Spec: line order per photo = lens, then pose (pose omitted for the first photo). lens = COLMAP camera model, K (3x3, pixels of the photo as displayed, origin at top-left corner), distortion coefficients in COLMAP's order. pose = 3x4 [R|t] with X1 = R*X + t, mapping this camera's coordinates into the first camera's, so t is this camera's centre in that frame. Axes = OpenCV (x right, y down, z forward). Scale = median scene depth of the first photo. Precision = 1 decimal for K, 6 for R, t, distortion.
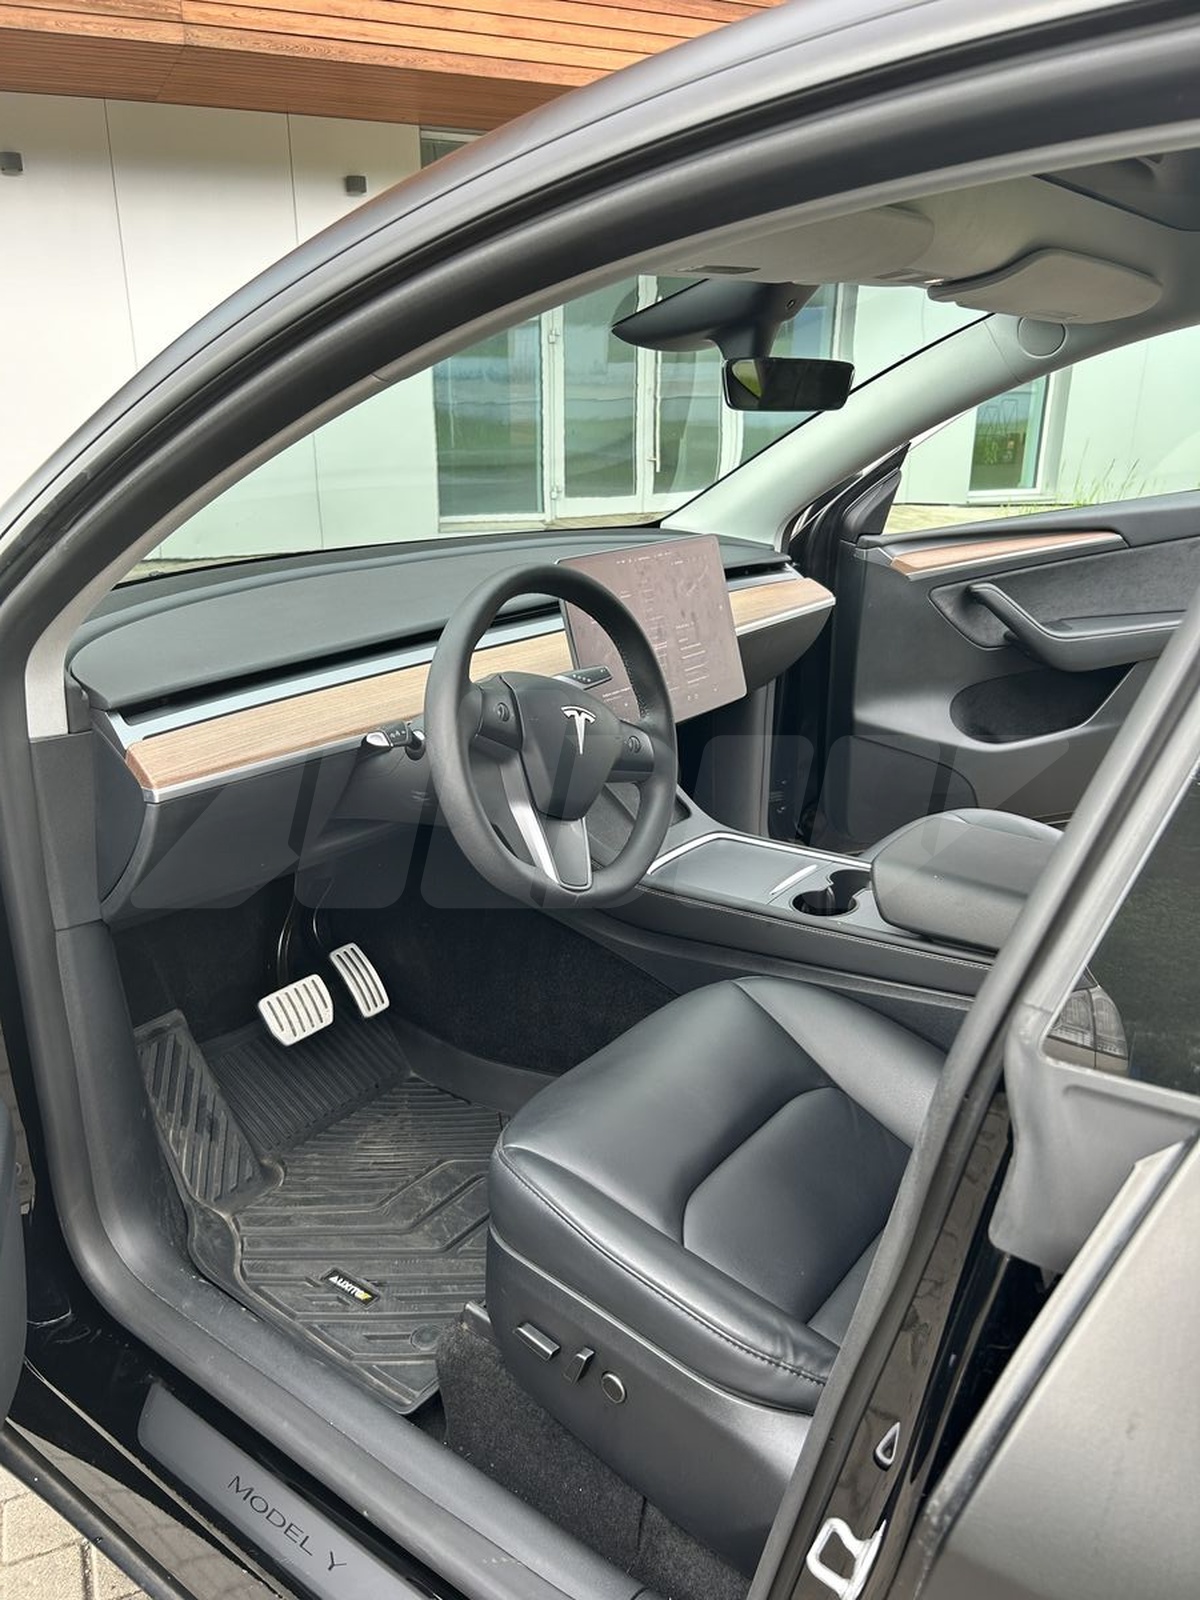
lens RADIAL K [[1197.5, 0, 606.4], [0, 1197.5, 818.0], [0, 0, 1]] dist [0.011332, -0.006449]
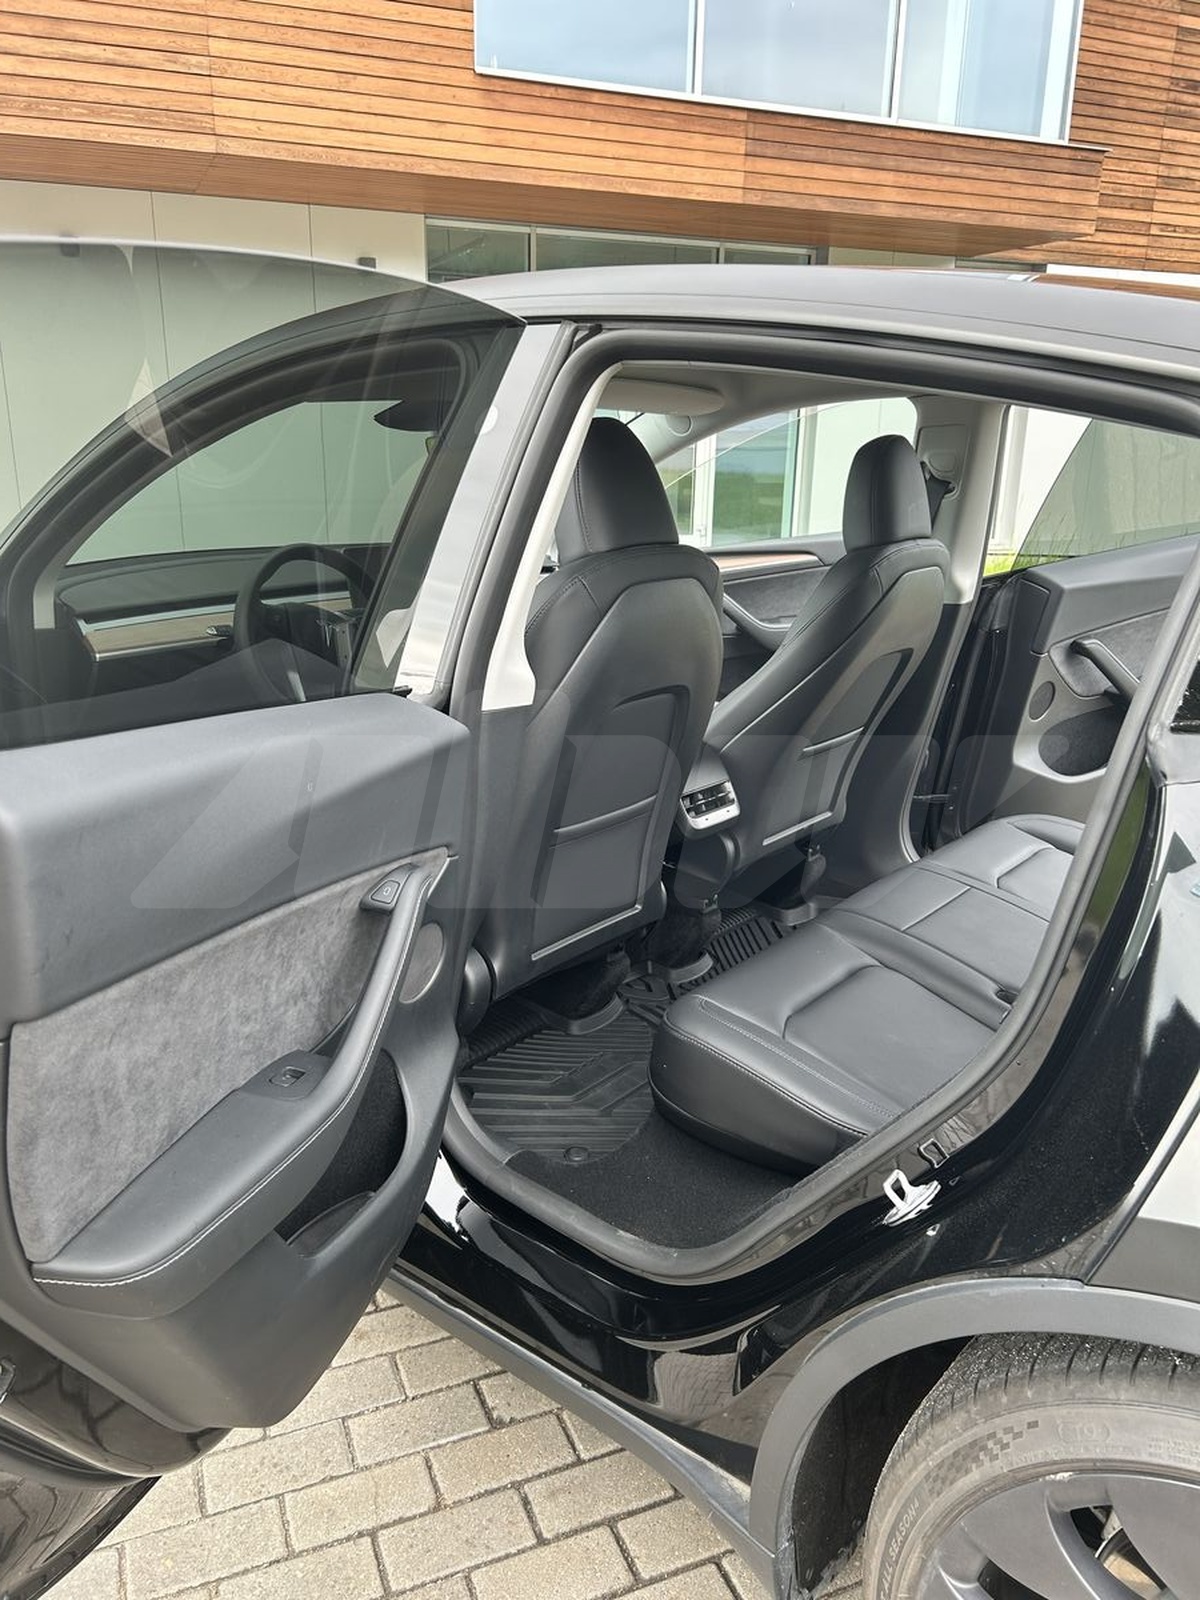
lens RADIAL K [[1204.5, 0, 600.0], [0, 1204.5, 800.0], [0, 0, 1]] dist [0.045458, -0.048627]
pose [[0.999181, 0.022325, -0.033760, 0.079430], [-0.024145, 0.998221, -0.054506, 0.046703], [0.032483, 0.055276, 0.997943, -0.143723]]
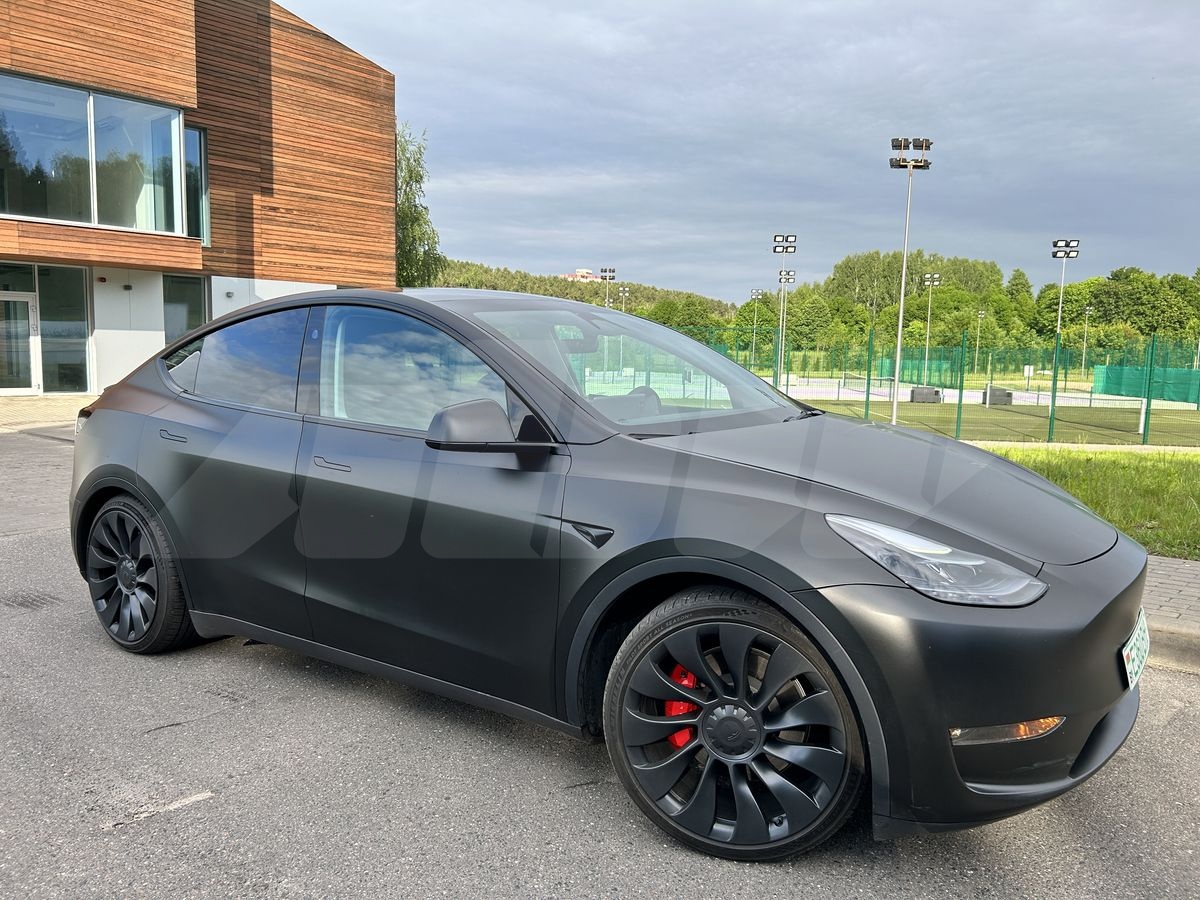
lens RADIAL K [[900.5, 0, 600.0], [0, 900.5, 450.0], [0, 0, 1]] dist [0.014433, 0.007934]
pose [[0.922508, -0.025922, 0.385106, 0.677854], [0.115022, 0.970873, -0.210180, 0.547122], [-0.368441, 0.238188, 0.898620, -1.548826]]
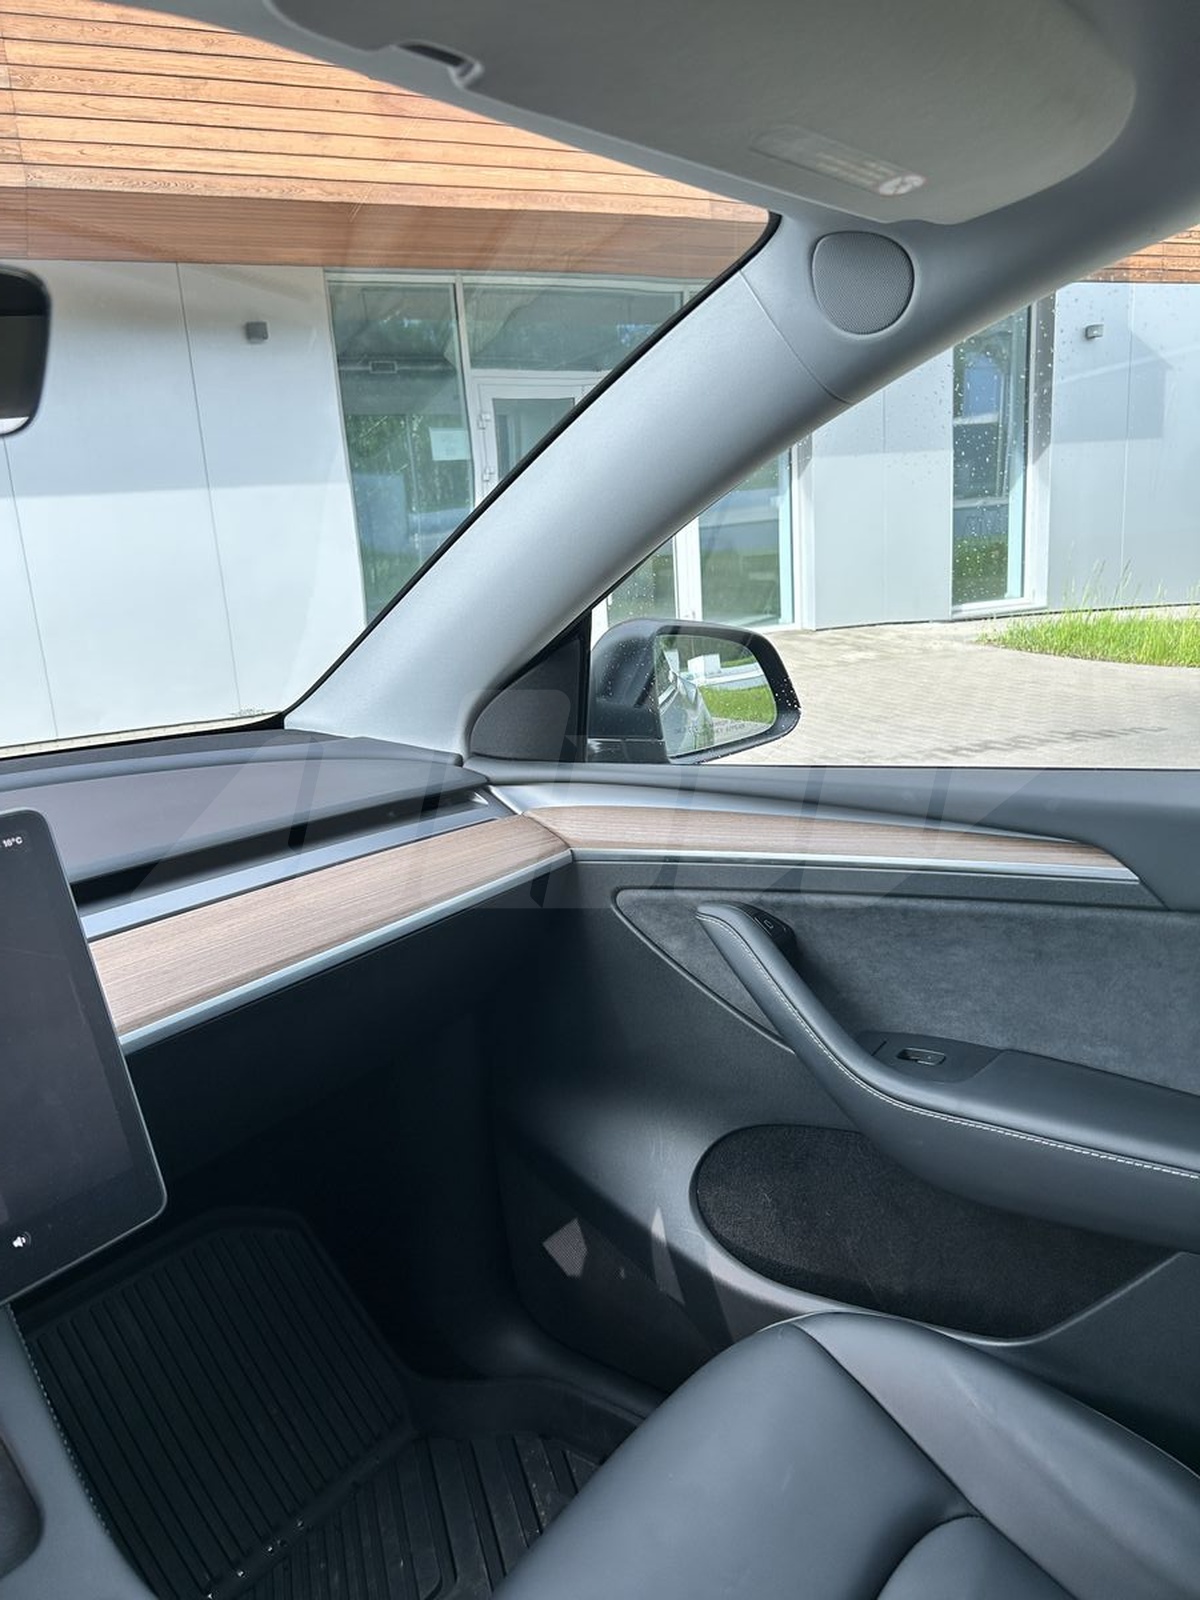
lens RADIAL K [[1200.7, 0, 632.2], [0, 1200.7, 831.5], [0, 0, 1]] dist [0.014433, 0.007934]
pose [[0.997390, -0.072173, 0.001951, 0.064756], [0.072015, 0.992554, -0.098235, -0.040830], [0.005154, 0.098119, 0.995161, 0.143251]]
